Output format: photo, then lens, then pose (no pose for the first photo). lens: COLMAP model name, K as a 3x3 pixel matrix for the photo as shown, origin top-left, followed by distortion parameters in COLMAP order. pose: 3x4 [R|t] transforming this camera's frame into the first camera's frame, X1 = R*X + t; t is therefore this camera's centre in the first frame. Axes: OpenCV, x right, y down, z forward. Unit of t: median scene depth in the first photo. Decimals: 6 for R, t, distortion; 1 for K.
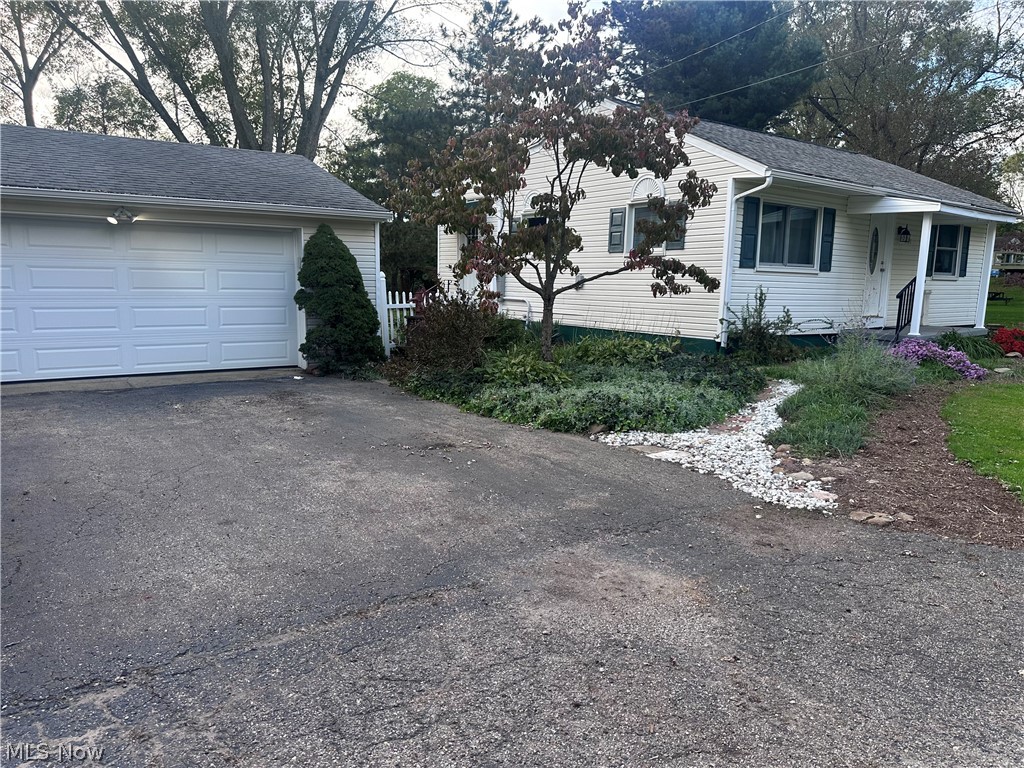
lens RADIAL K [[707.5, 0, 515.5], [0, 707.5, 390.8], [0, 0, 1]] dist [0.068043, -0.108041]
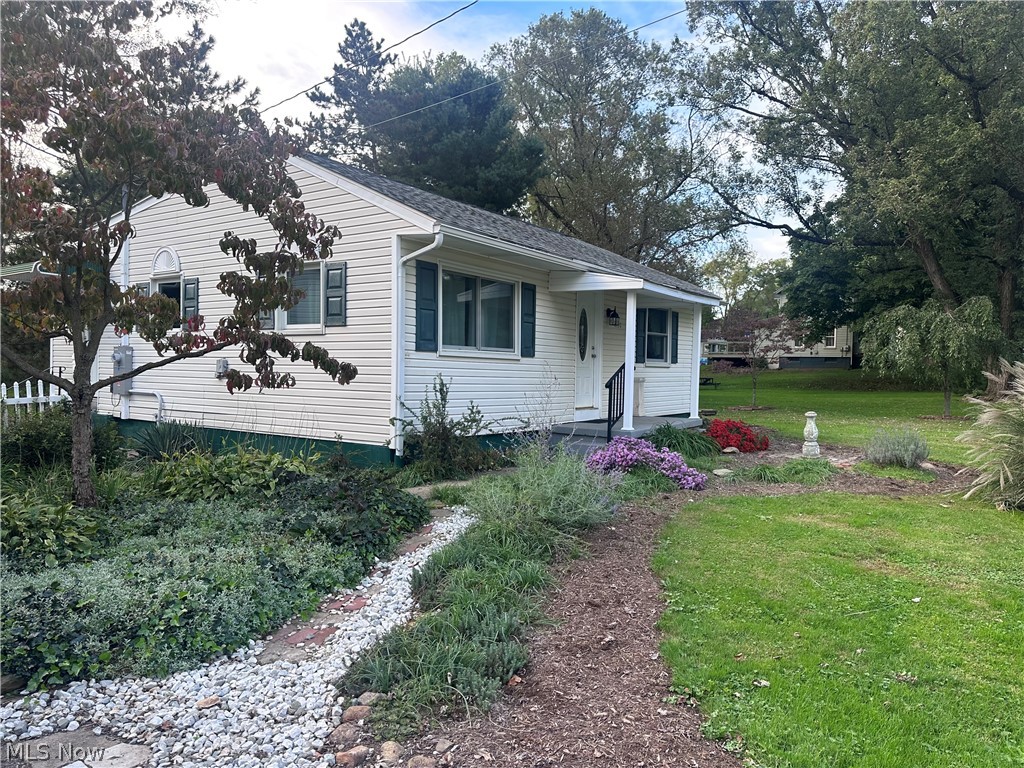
lens RADIAL K [[707.5, 0, 515.5], [0, 707.5, 390.8], [0, 0, 1]] dist [0.068043, -0.108041]
pose [[0.947126, -0.013299, 0.320586, 0.160747], [0.051749, 0.992392, -0.111716, -0.037272], [-0.316662, 0.122399, 0.940608, 0.240231]]
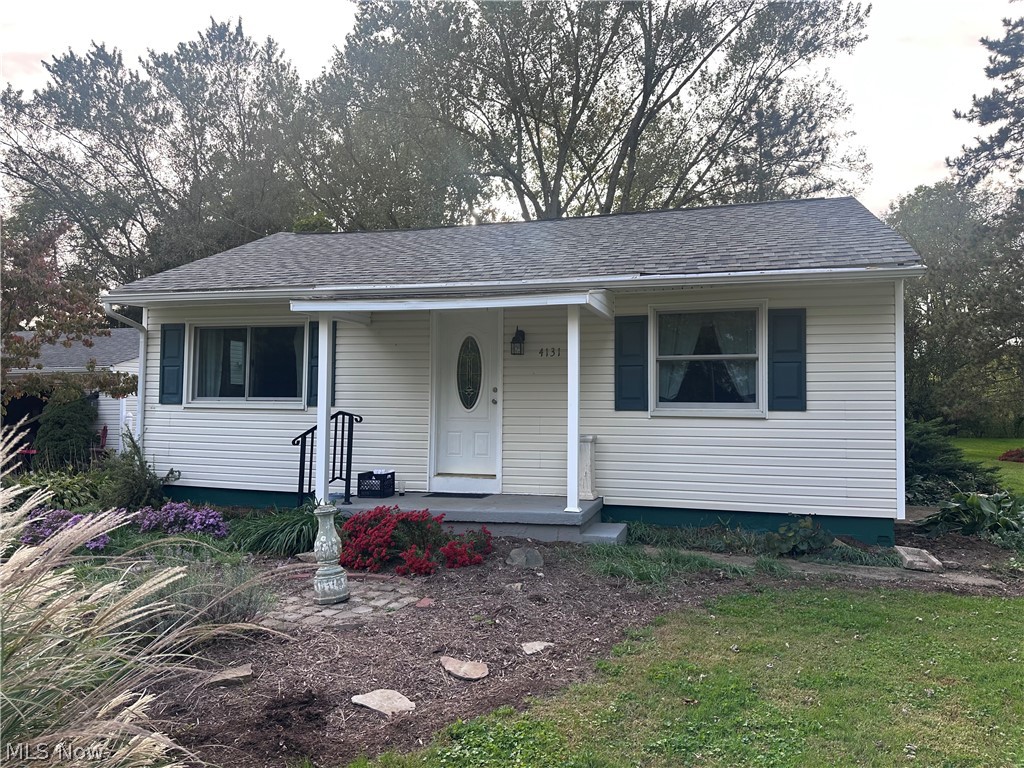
lens RADIAL K [[709.3, 0, 512.0], [0, 709.3, 384.0], [0, 0, 1]] dist [0.001277, -0.000178]
pose [[0.610455, -0.041093, -0.790984, 1.183782], [-0.120430, 0.982226, -0.143972, -0.115576], [0.782842, 0.183147, 0.594656, 0.766114]]
